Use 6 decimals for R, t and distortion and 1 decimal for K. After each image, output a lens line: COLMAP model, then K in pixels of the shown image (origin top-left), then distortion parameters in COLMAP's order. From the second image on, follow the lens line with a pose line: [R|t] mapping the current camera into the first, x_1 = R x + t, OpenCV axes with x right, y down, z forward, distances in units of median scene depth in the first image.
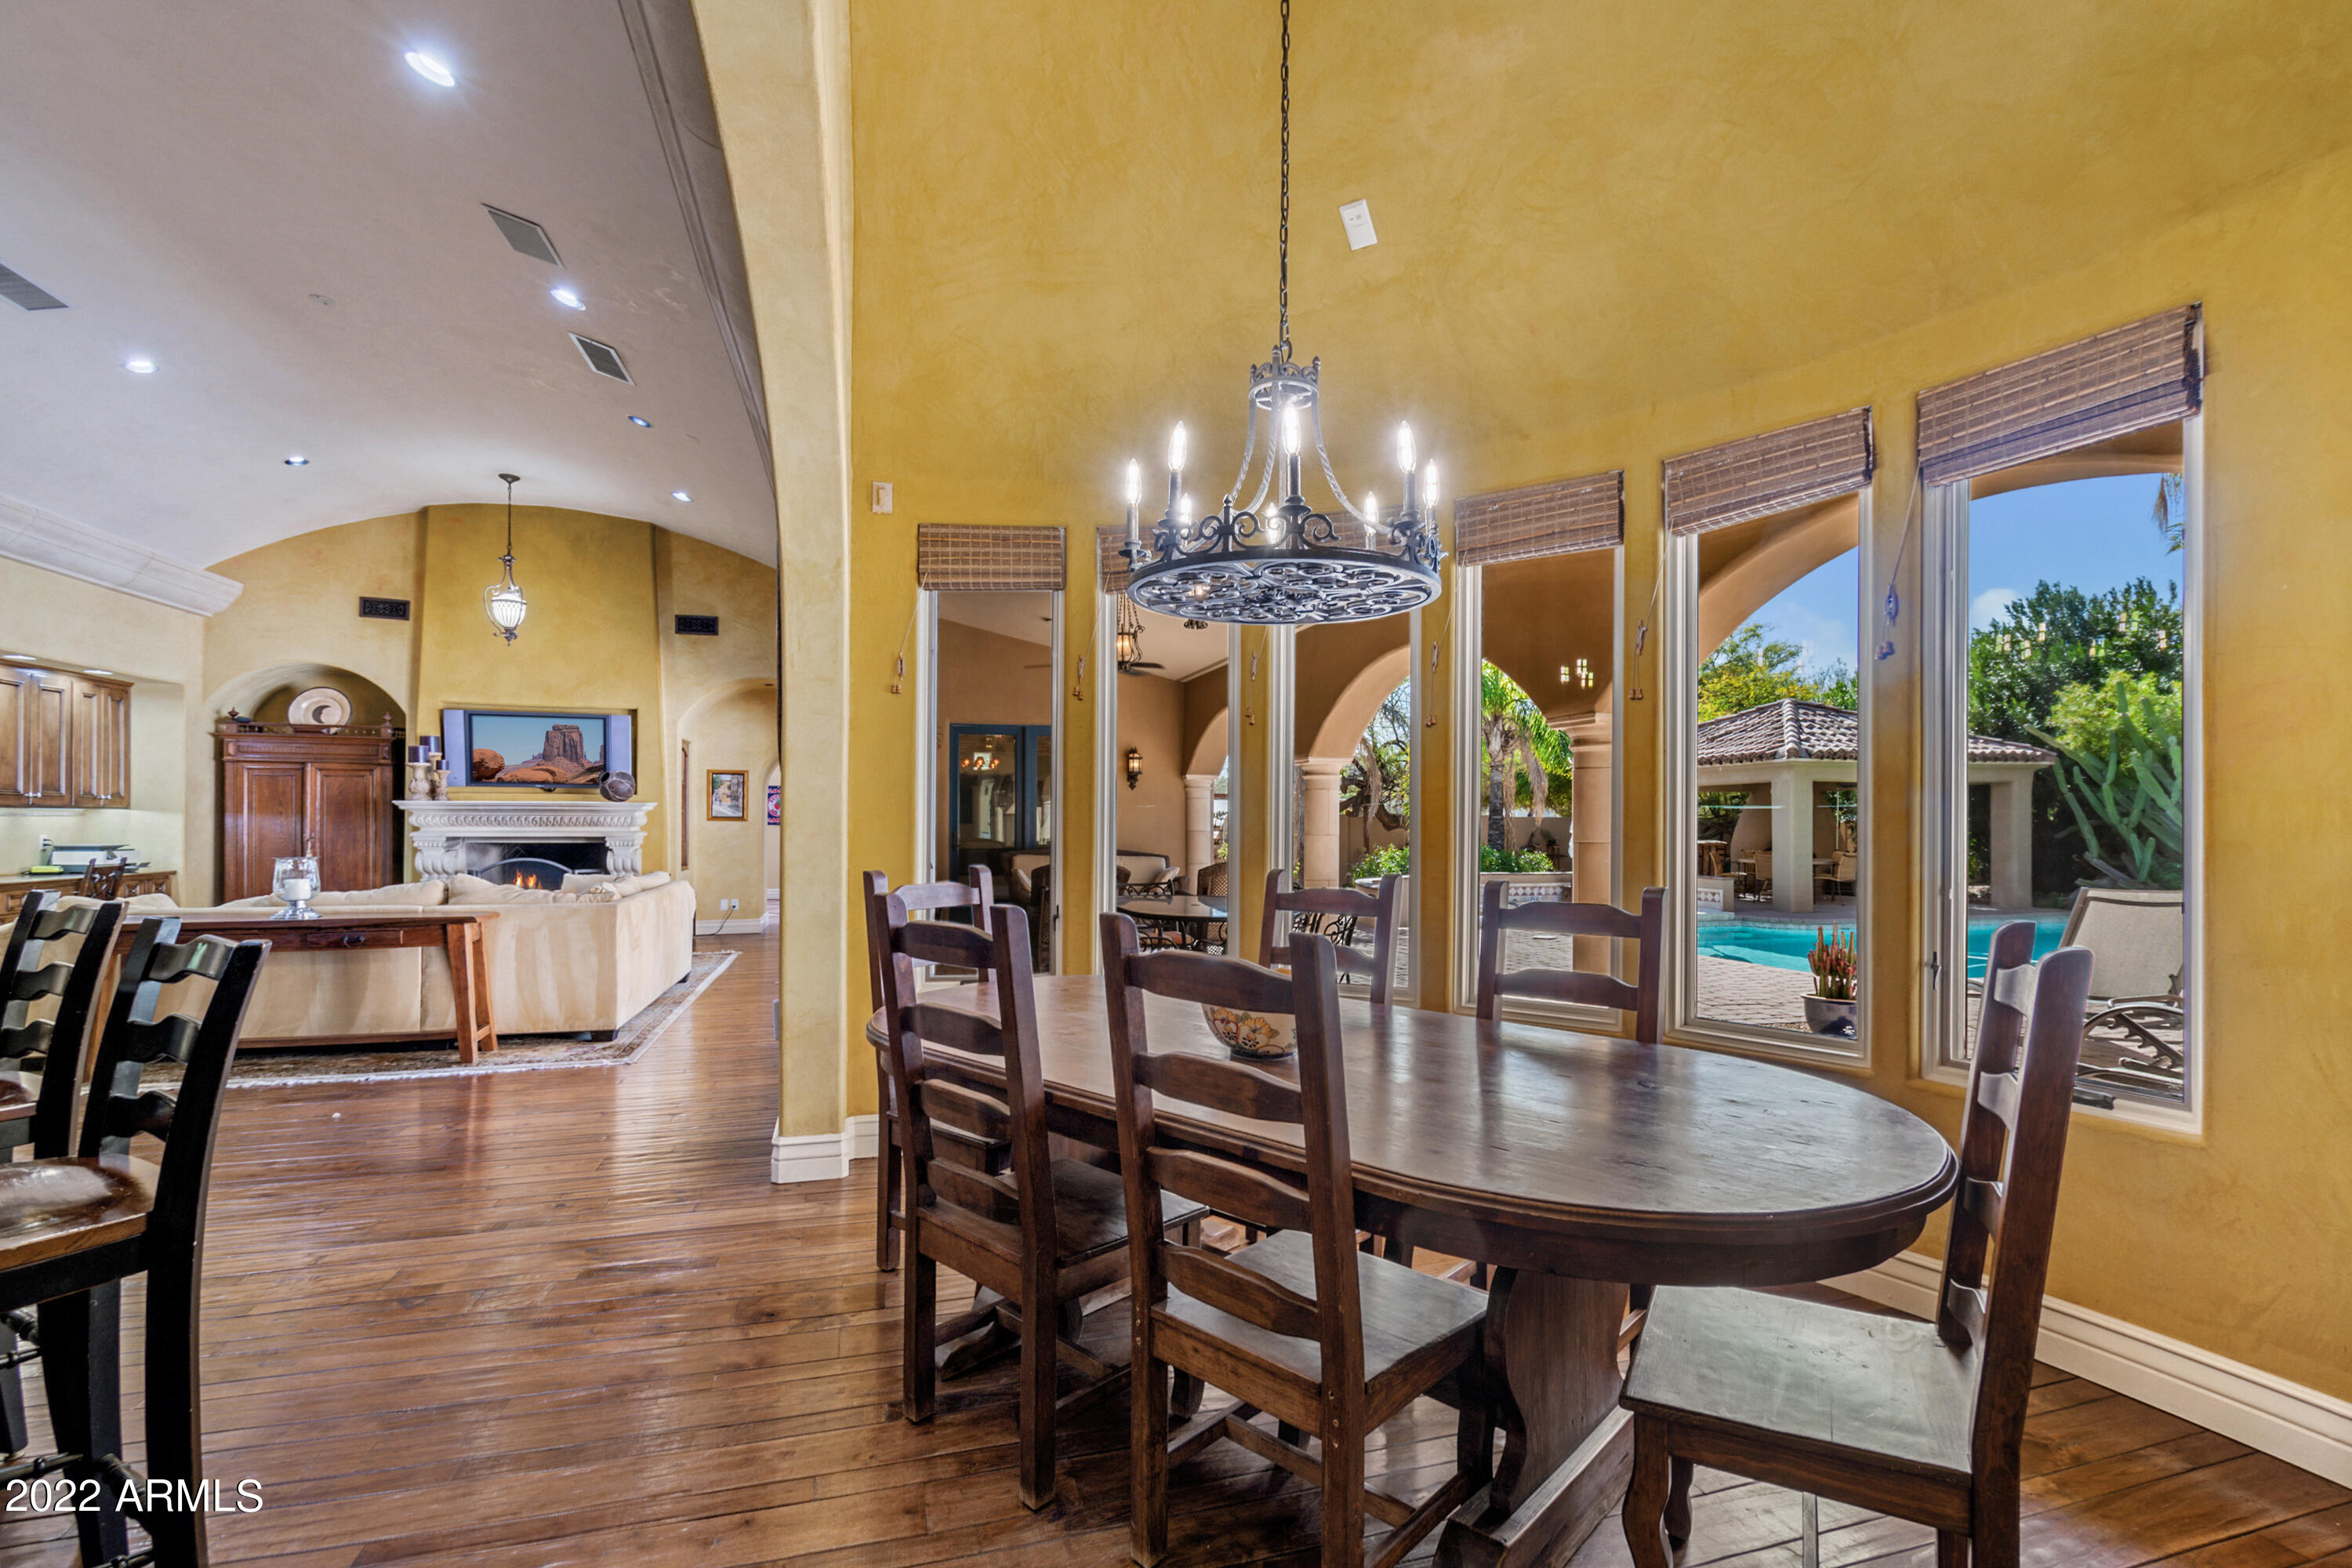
lens RADIAL K [[1055.4, 0, 1188.6], [0, 1055.4, 822.1], [0, 0, 1]] dist [-0.000855, -0.000765]
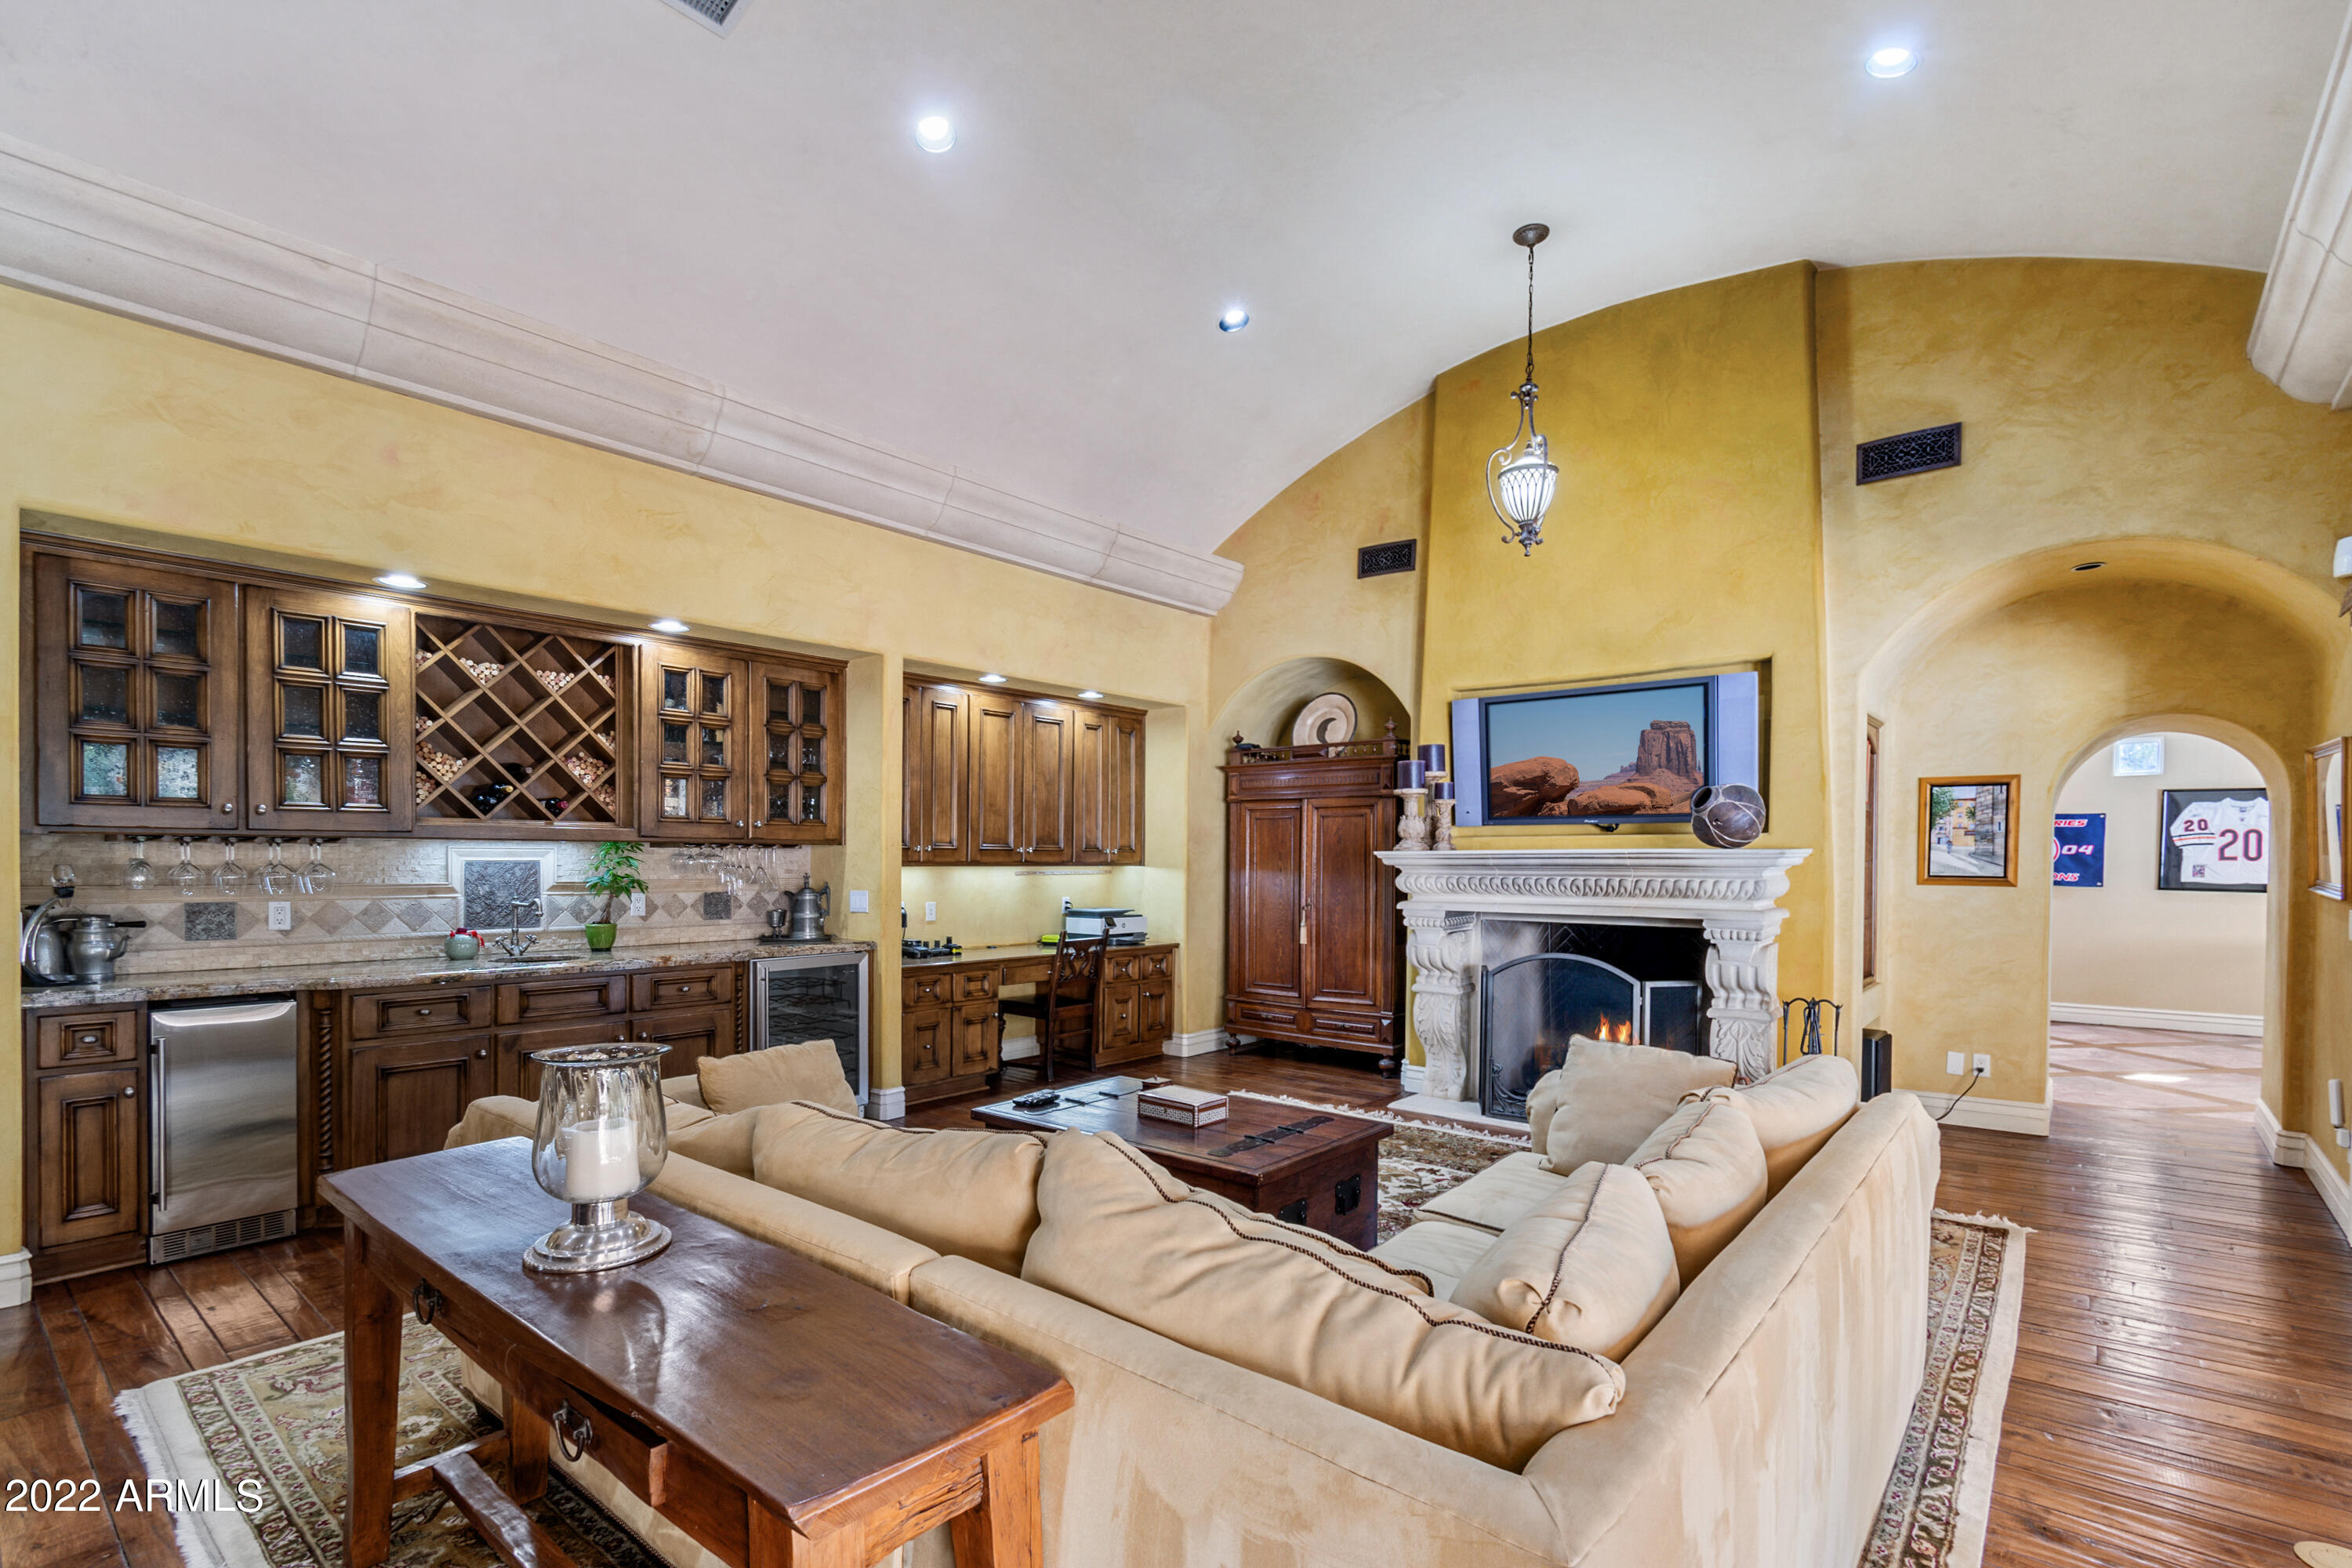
lens RADIAL K [[1084.7, 0, 1179.1], [0, 1084.7, 884.6], [0, 0, 1]] dist [0.002280, 0.001021]
pose [[0.550497, 0.015199, -0.834699, -0.273226], [-0.001279, 0.999848, 0.017362, -0.011177], [0.834836, -0.008490, 0.550433, 0.533591]]
